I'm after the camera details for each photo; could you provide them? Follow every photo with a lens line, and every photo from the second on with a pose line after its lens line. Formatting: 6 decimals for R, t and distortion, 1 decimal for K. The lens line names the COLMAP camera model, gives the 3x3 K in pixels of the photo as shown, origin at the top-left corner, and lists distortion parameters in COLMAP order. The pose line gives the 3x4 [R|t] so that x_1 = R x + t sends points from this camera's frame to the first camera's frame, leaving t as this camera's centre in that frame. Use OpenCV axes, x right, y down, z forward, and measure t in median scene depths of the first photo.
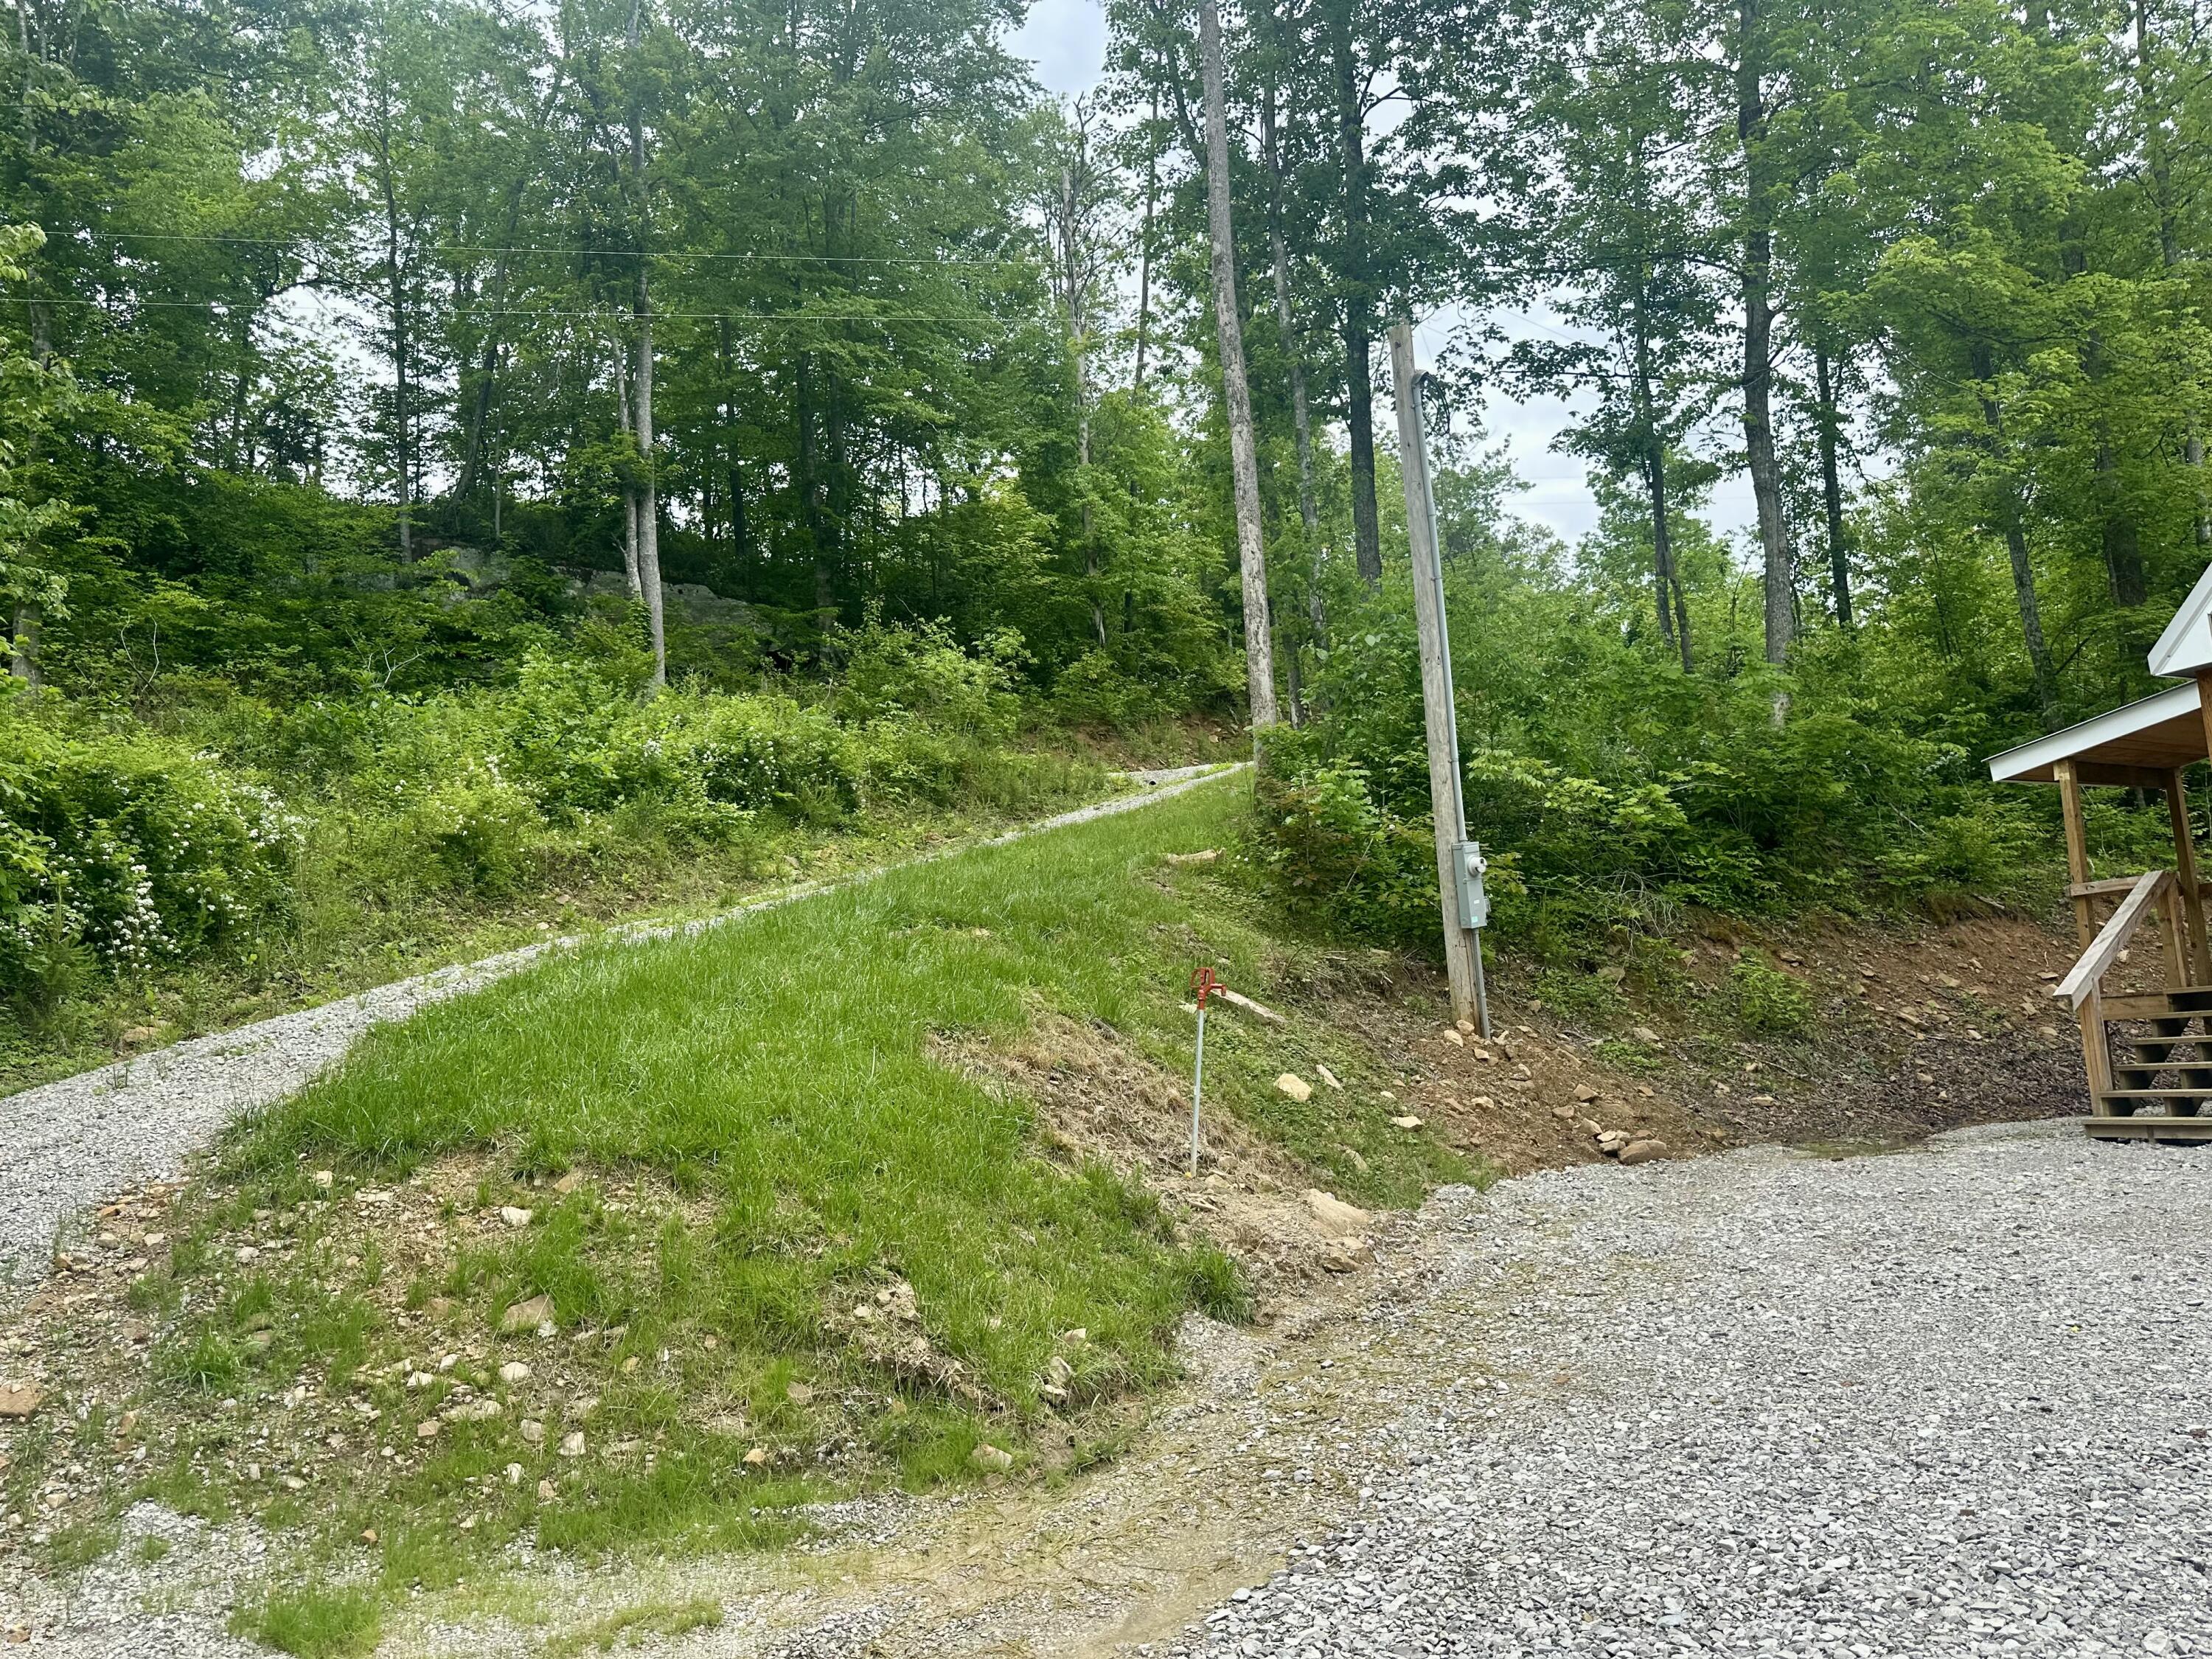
lens RADIAL K [[1559.8, 0, 1106.0], [0, 1559.8, 829.5], [0, 0, 1]] dist [0.095032, -0.130476]
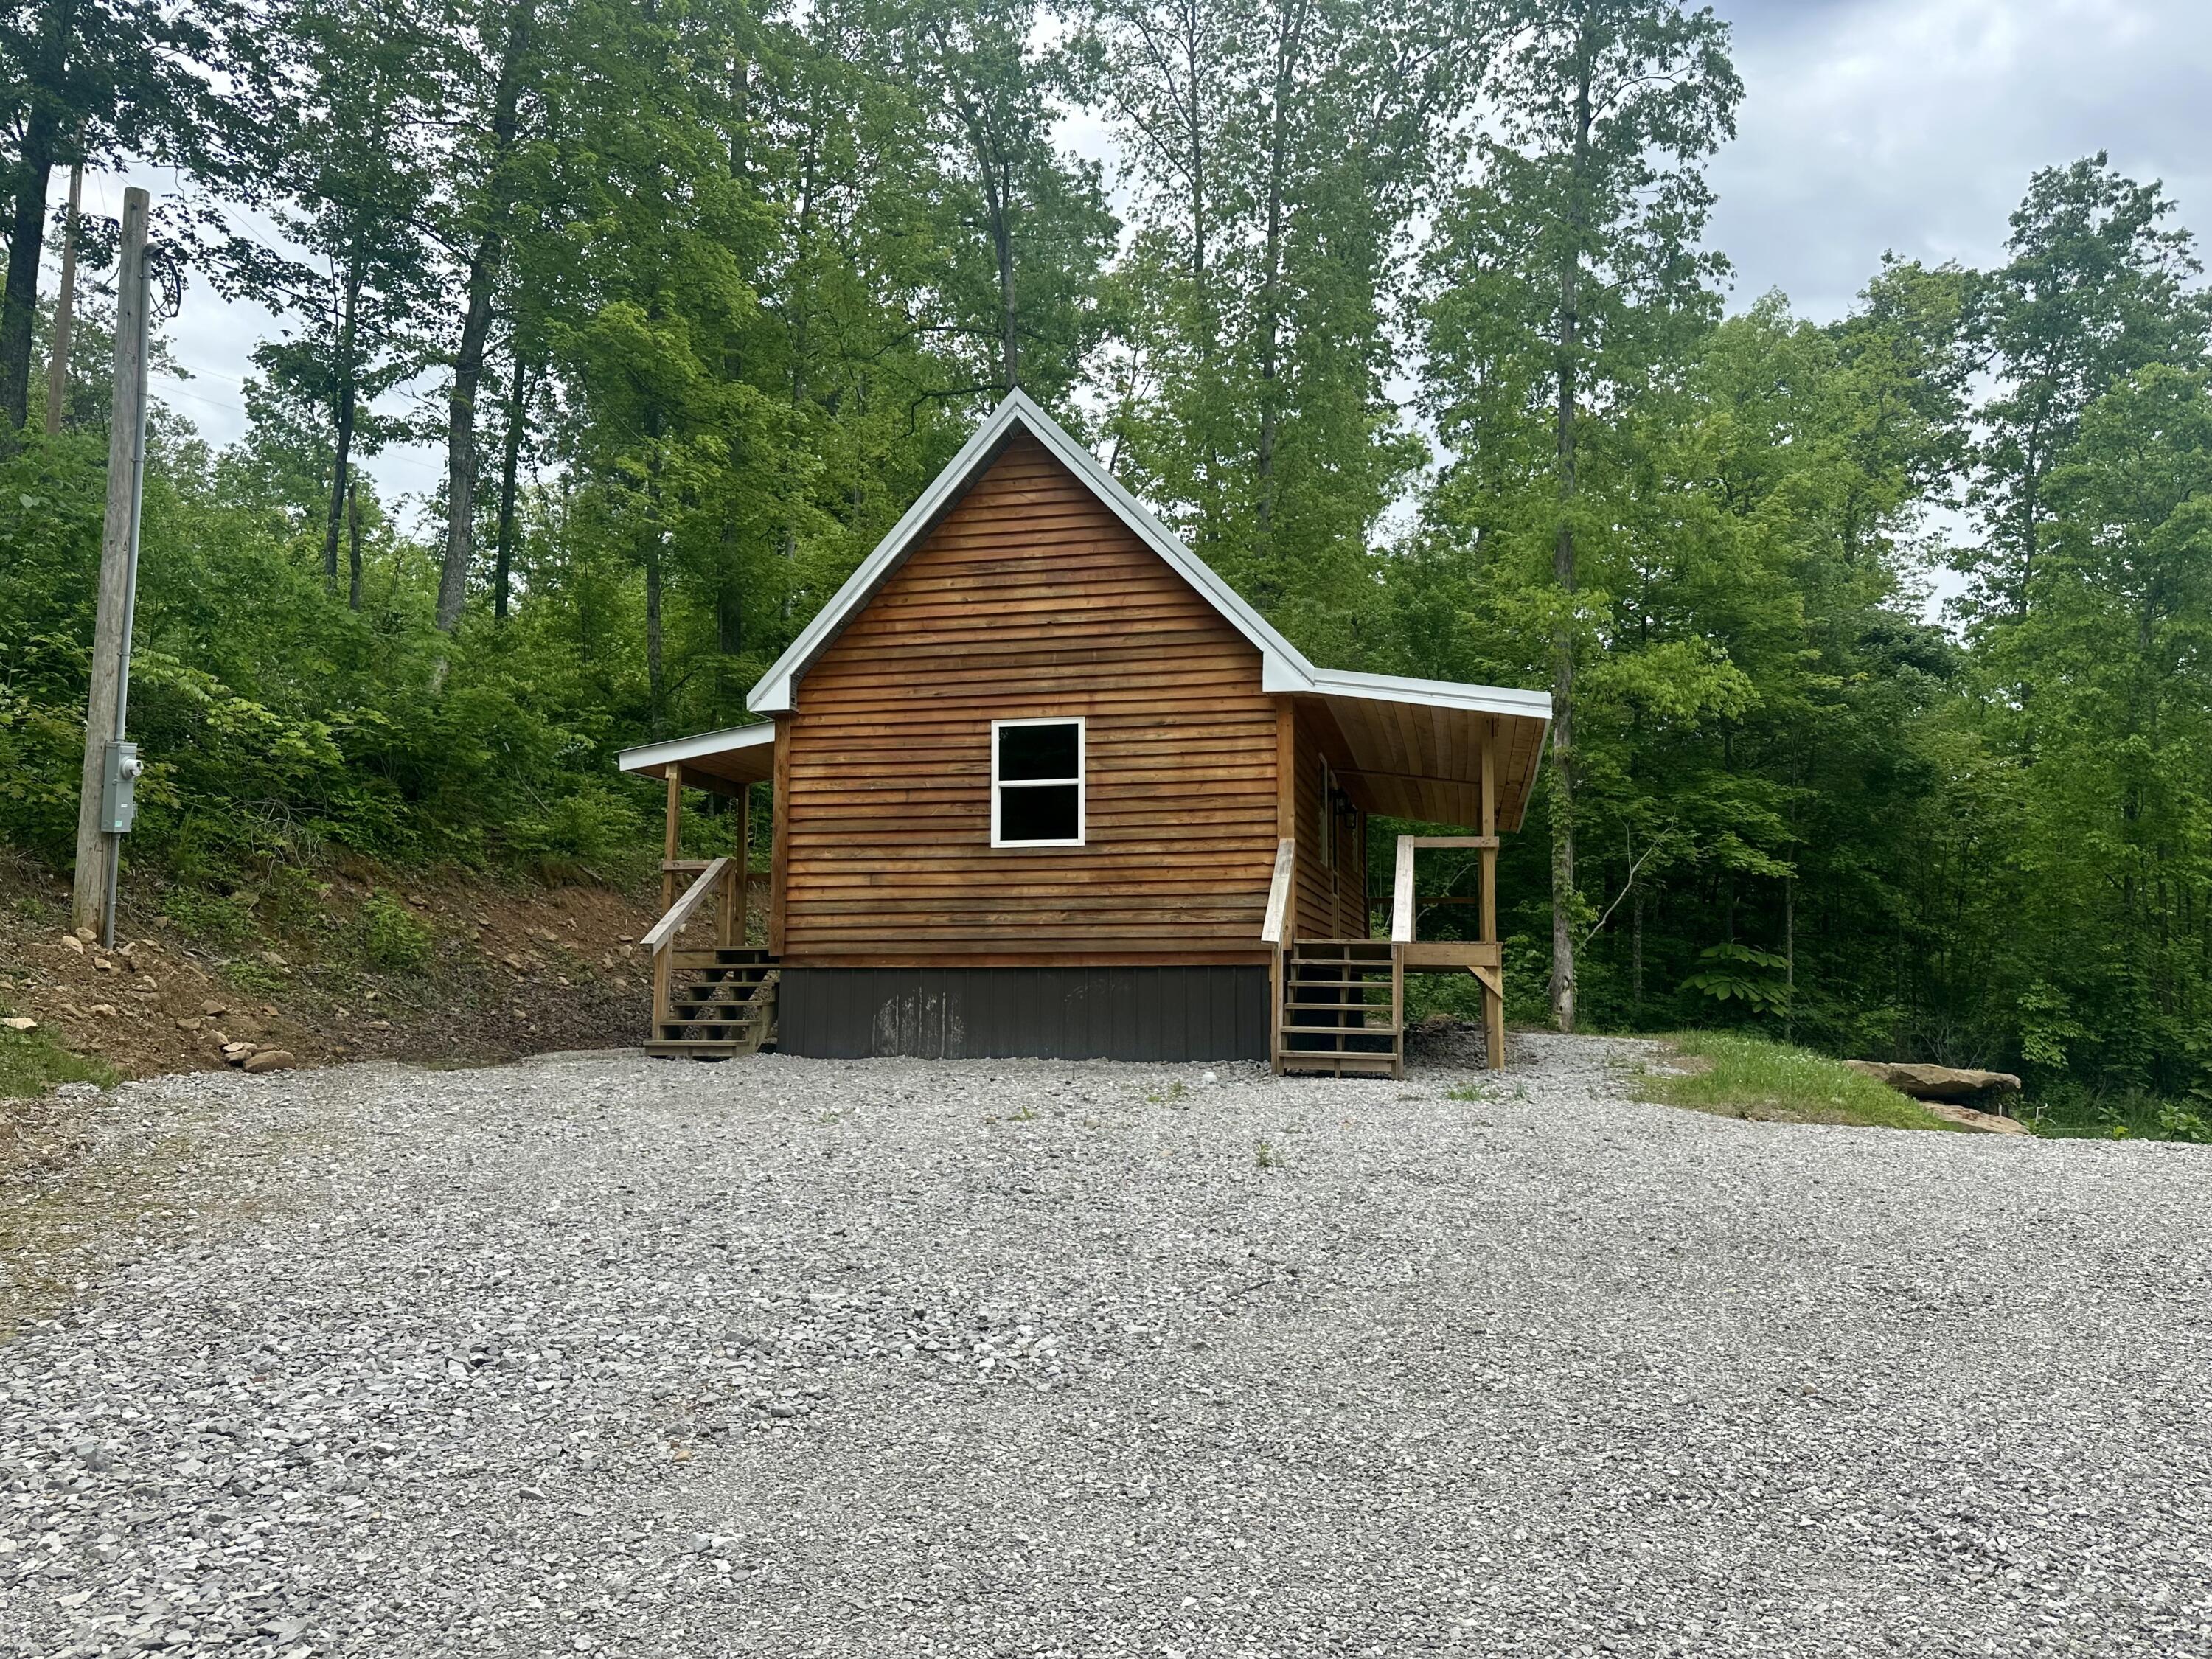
lens RADIAL K [[1559.8, 0, 1106.0], [0, 1559.8, 829.5], [0, 0, 1]] dist [0.095032, -0.130476]
pose [[0.659009, 0.137983, 0.739370, -0.066910], [-0.152099, 0.987167, -0.048660, 0.013394], [-0.736596, -0.080390, 0.671539, -0.074454]]
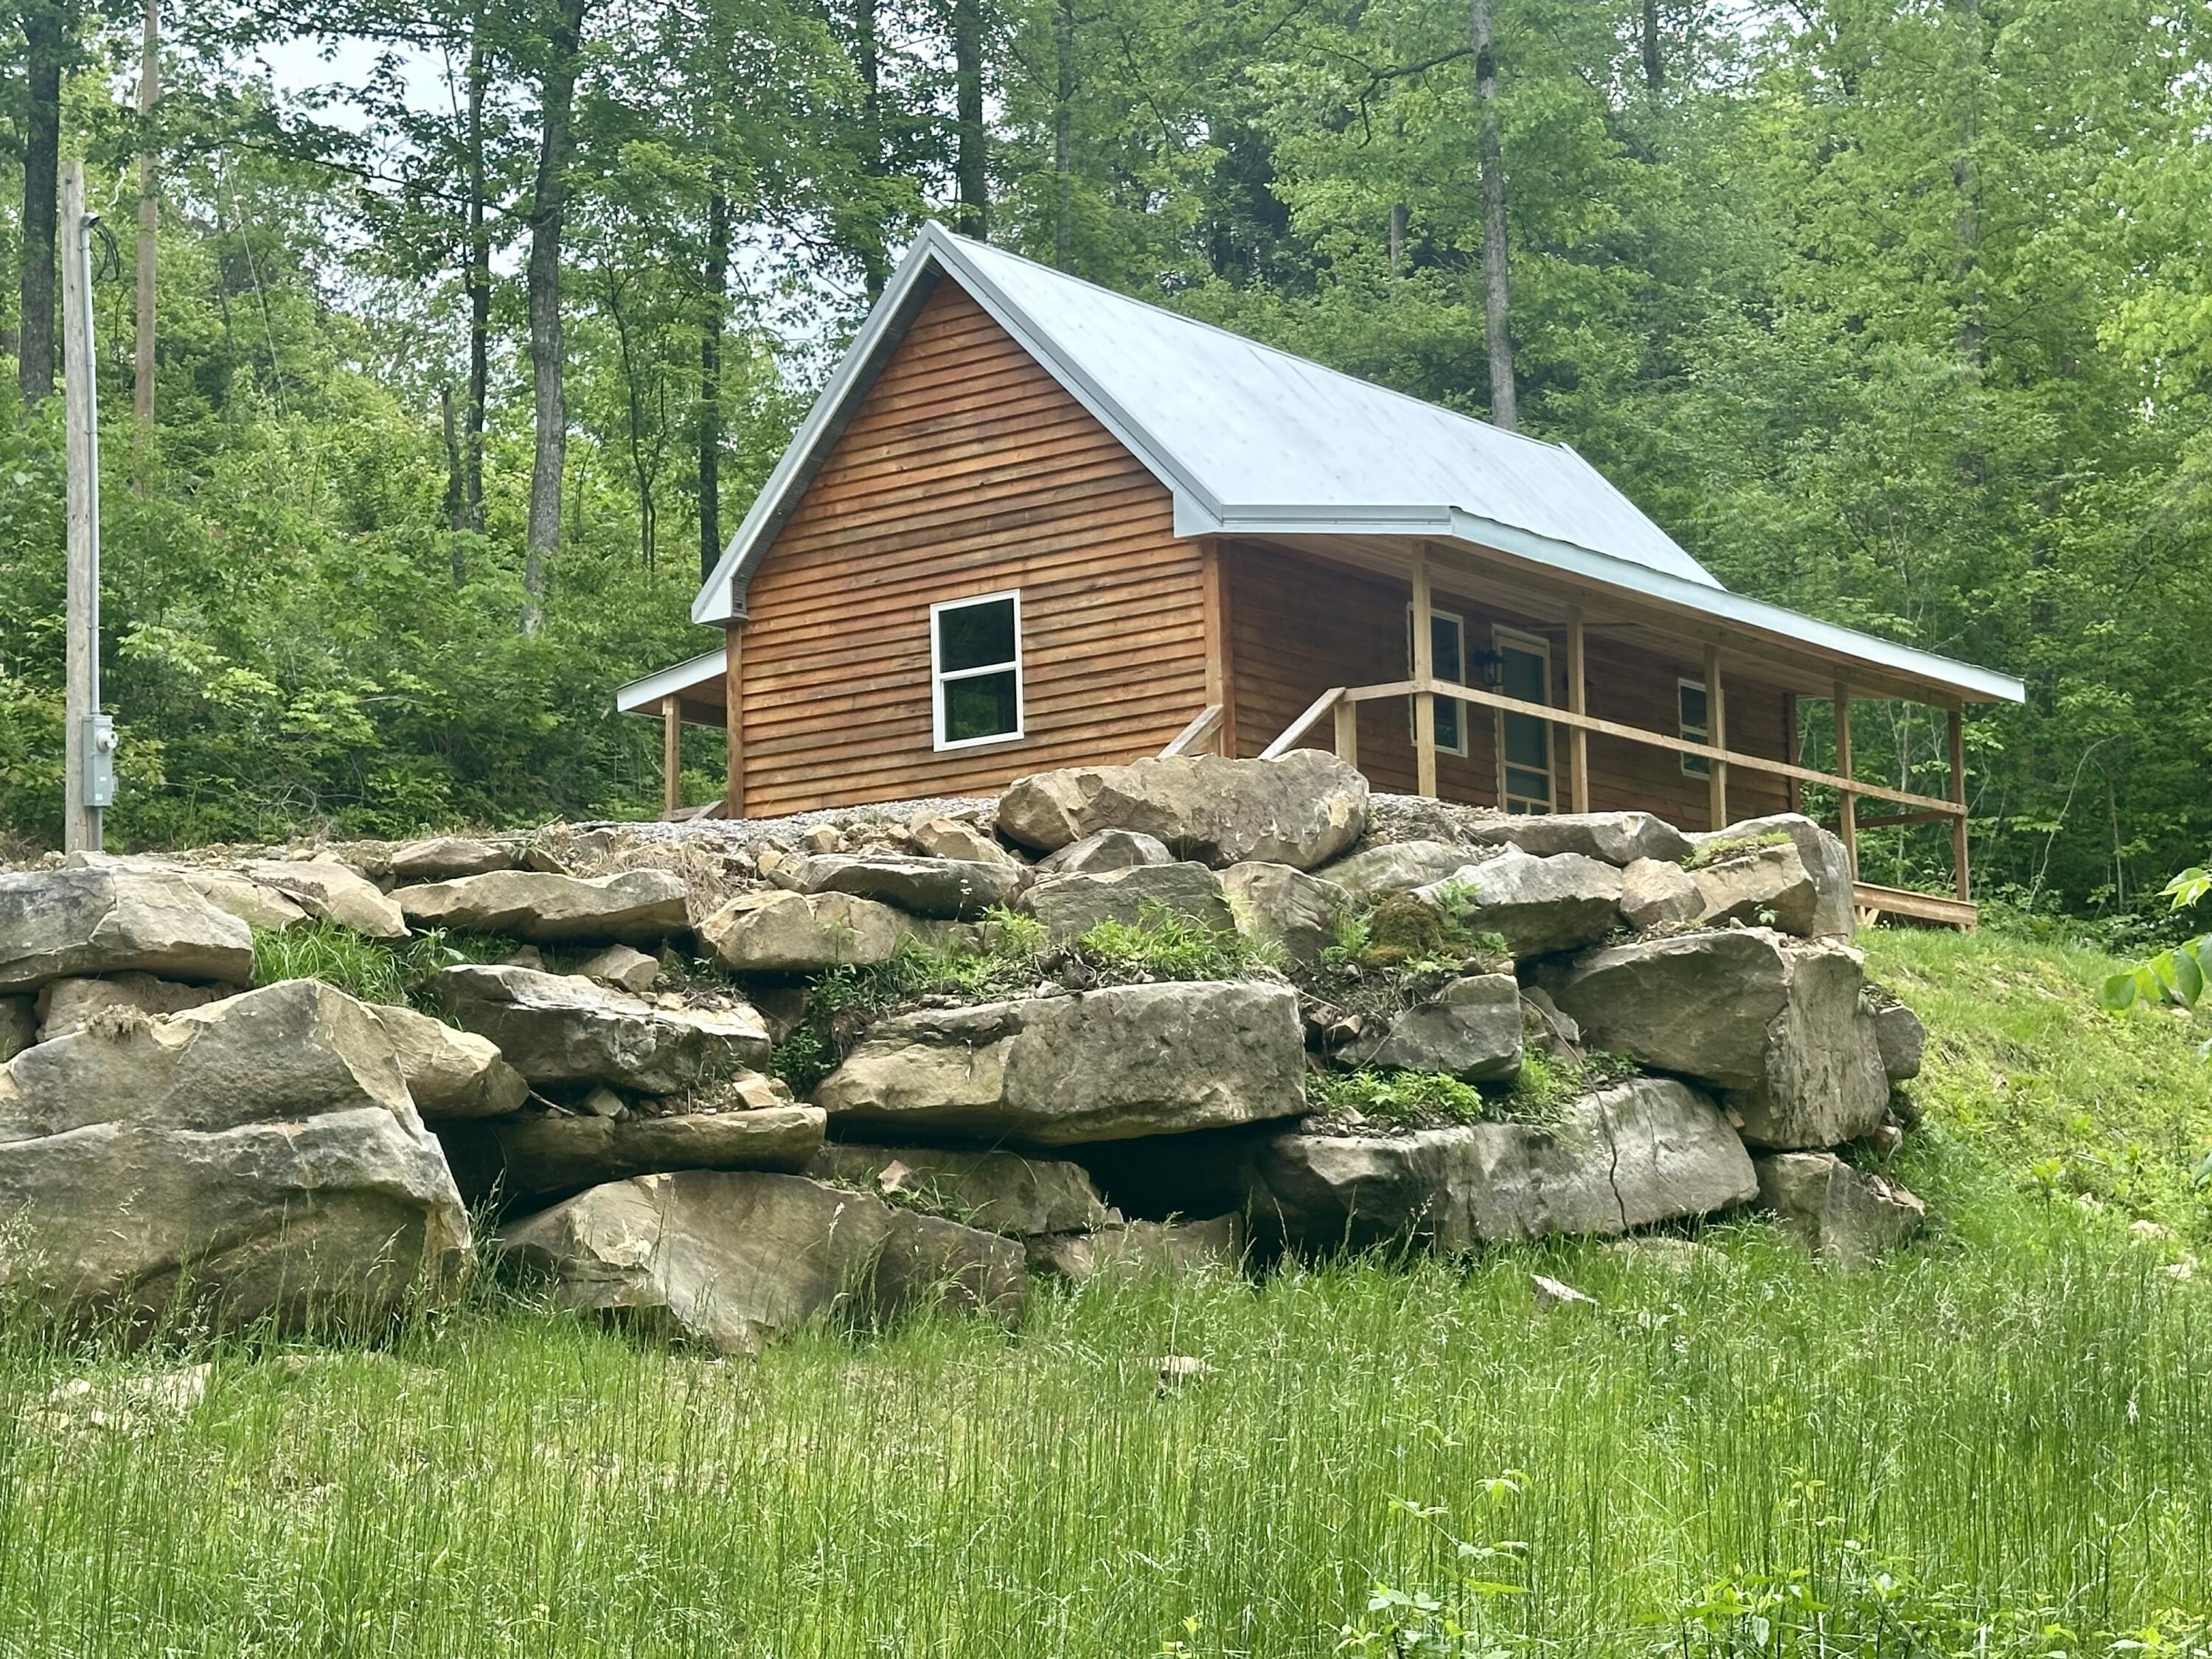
lens RADIAL K [[3680.2, 0, 1104.5], [0, 3680.2, 893.1], [0, 0, 1]] dist [0.051853, 0.261113]
pose [[0.897627, 0.090120, 0.431443, -0.145307], [-0.092574, 0.995587, -0.015358, 0.075760], [-0.430924, -0.026154, 0.902009, -1.039549]]
